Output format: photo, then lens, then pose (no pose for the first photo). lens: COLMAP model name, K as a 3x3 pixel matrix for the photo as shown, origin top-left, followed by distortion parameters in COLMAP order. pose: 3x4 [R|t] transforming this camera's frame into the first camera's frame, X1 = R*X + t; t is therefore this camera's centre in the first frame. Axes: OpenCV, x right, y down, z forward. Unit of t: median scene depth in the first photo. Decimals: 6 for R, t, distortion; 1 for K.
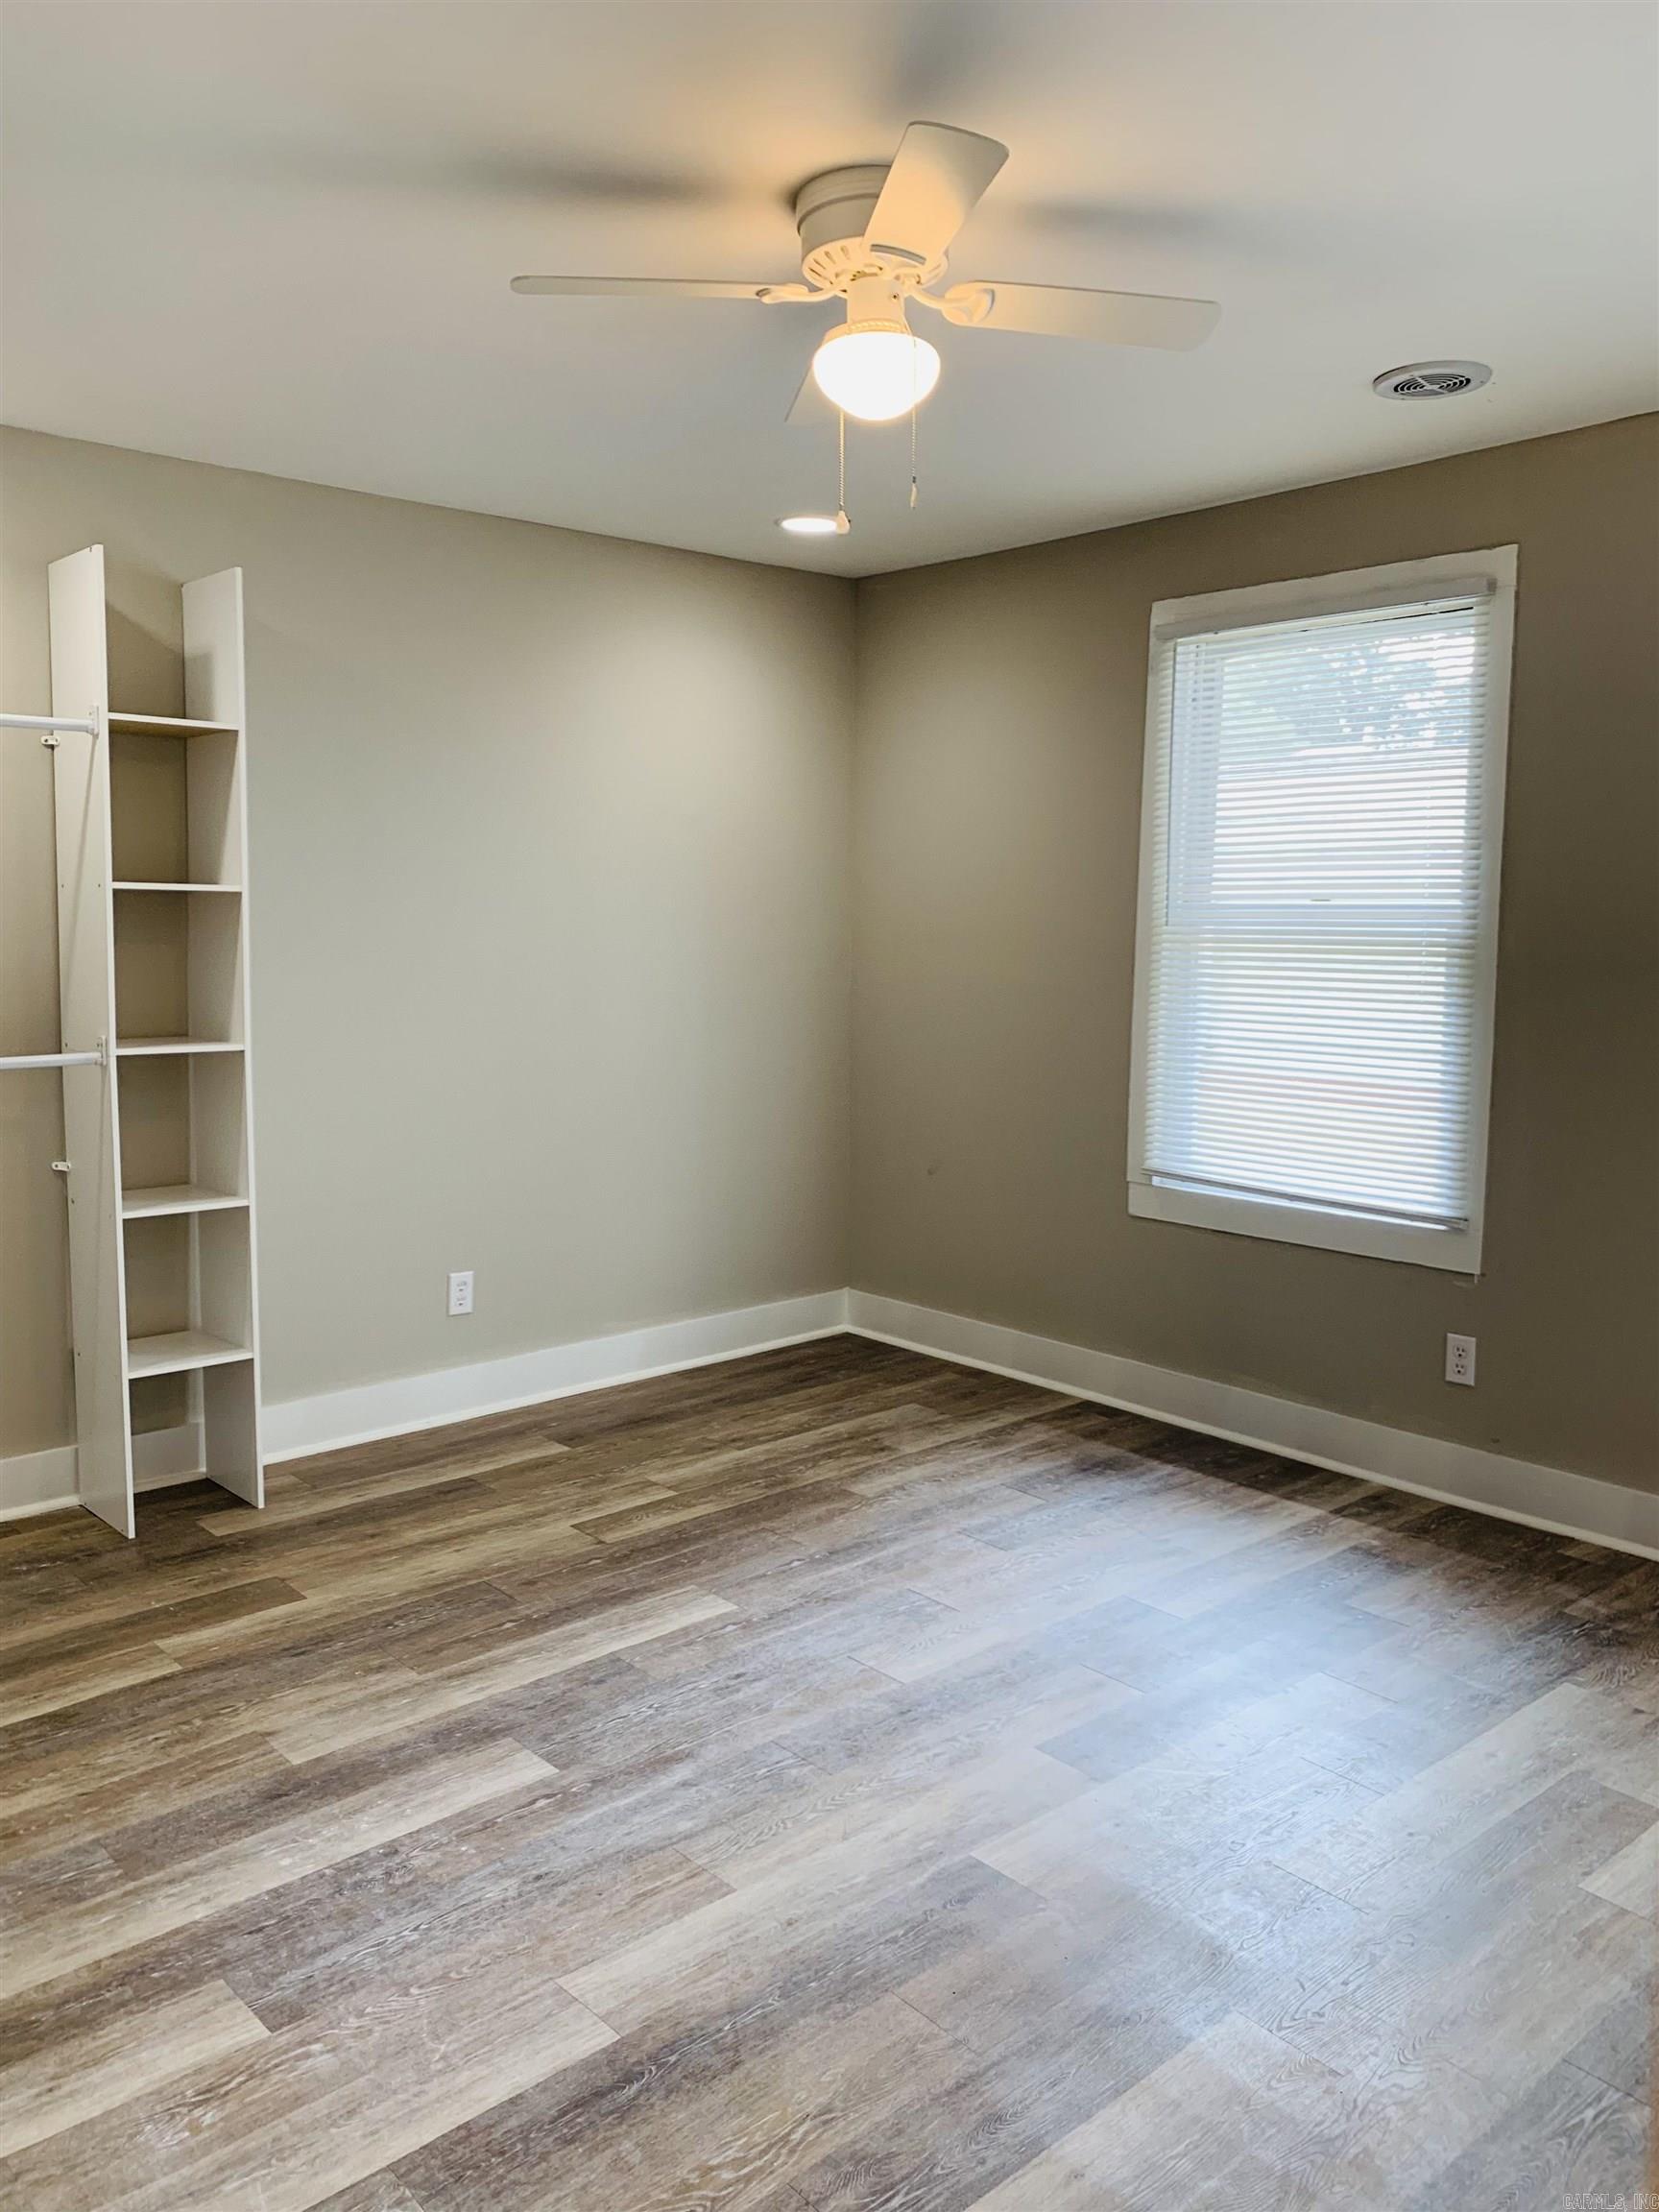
lens RADIAL K [[1697.5, 0, 821.7], [0, 1697.5, 1121.8], [0, 0, 1]] dist [-0.002970, -0.000163]
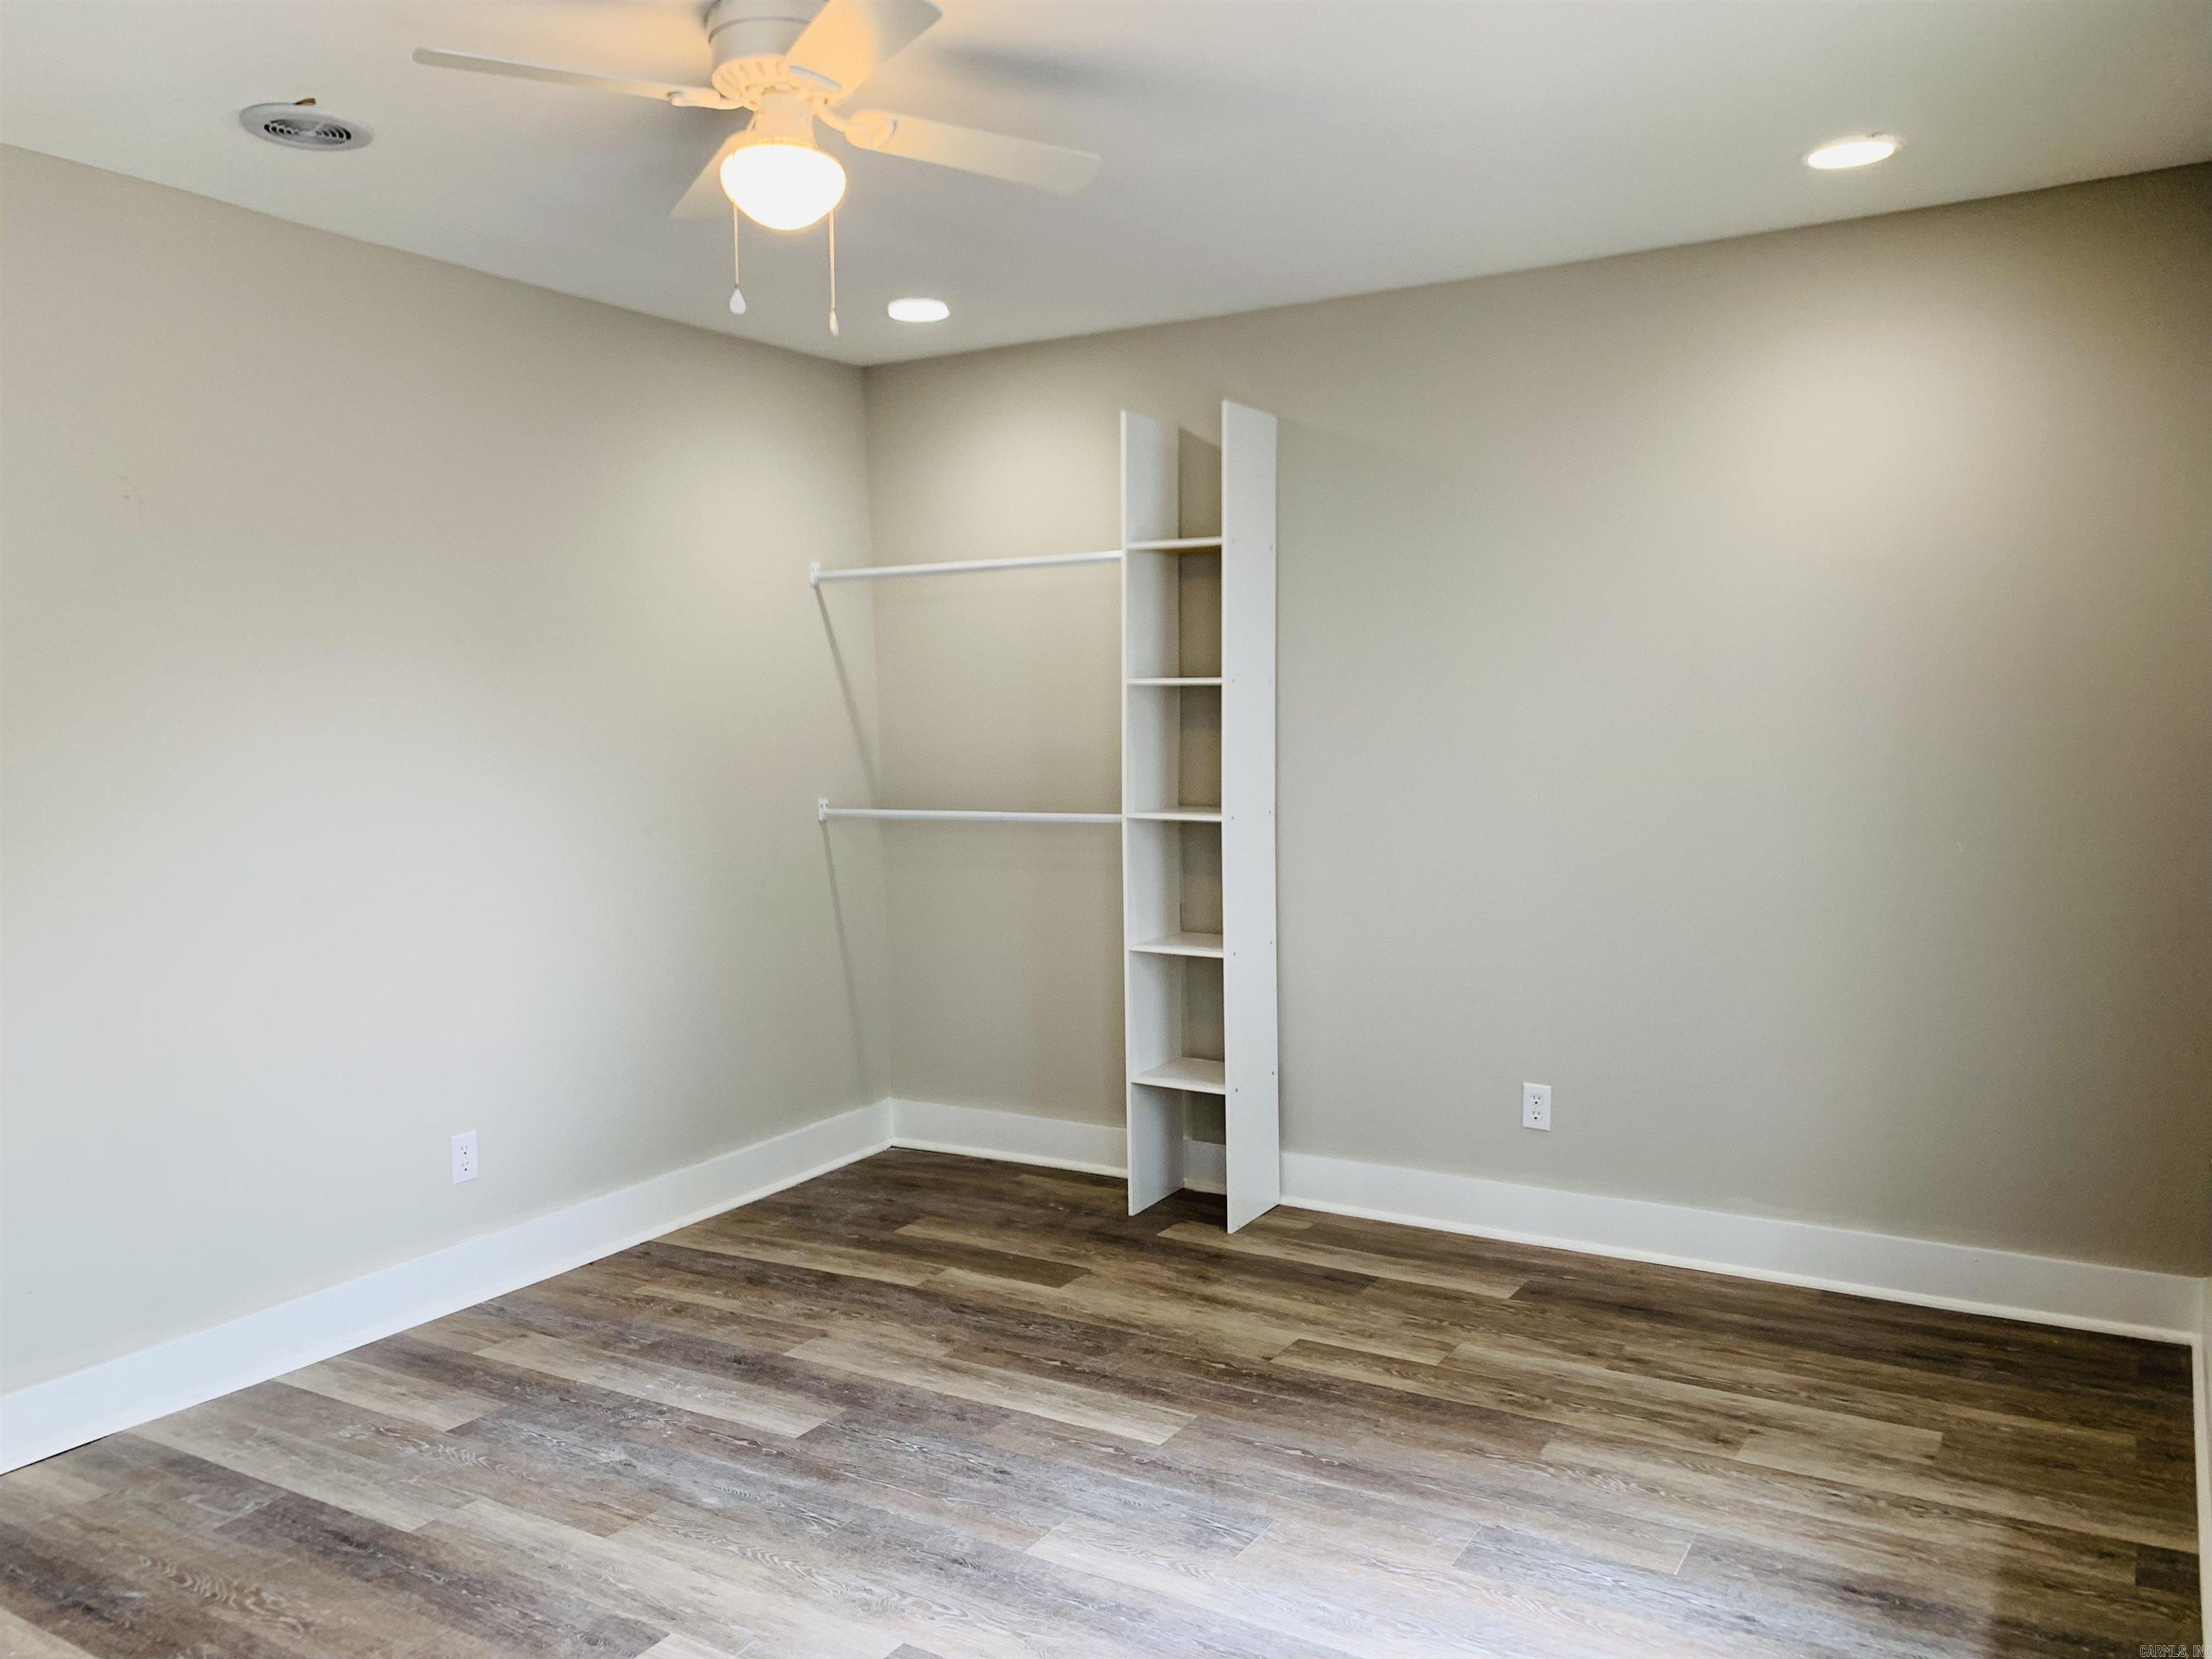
lens RADIAL K [[1697.5, 0, 1088.9], [0, 1697.5, 817.2], [0, 0, 1]] dist [-0.002970, -0.000163]
pose [[0.309593, 0.070599, -0.948245, 0.726543], [-0.111692, 0.993036, 0.037468, -0.080286], [0.944287, 0.094311, 0.315322, 0.574712]]
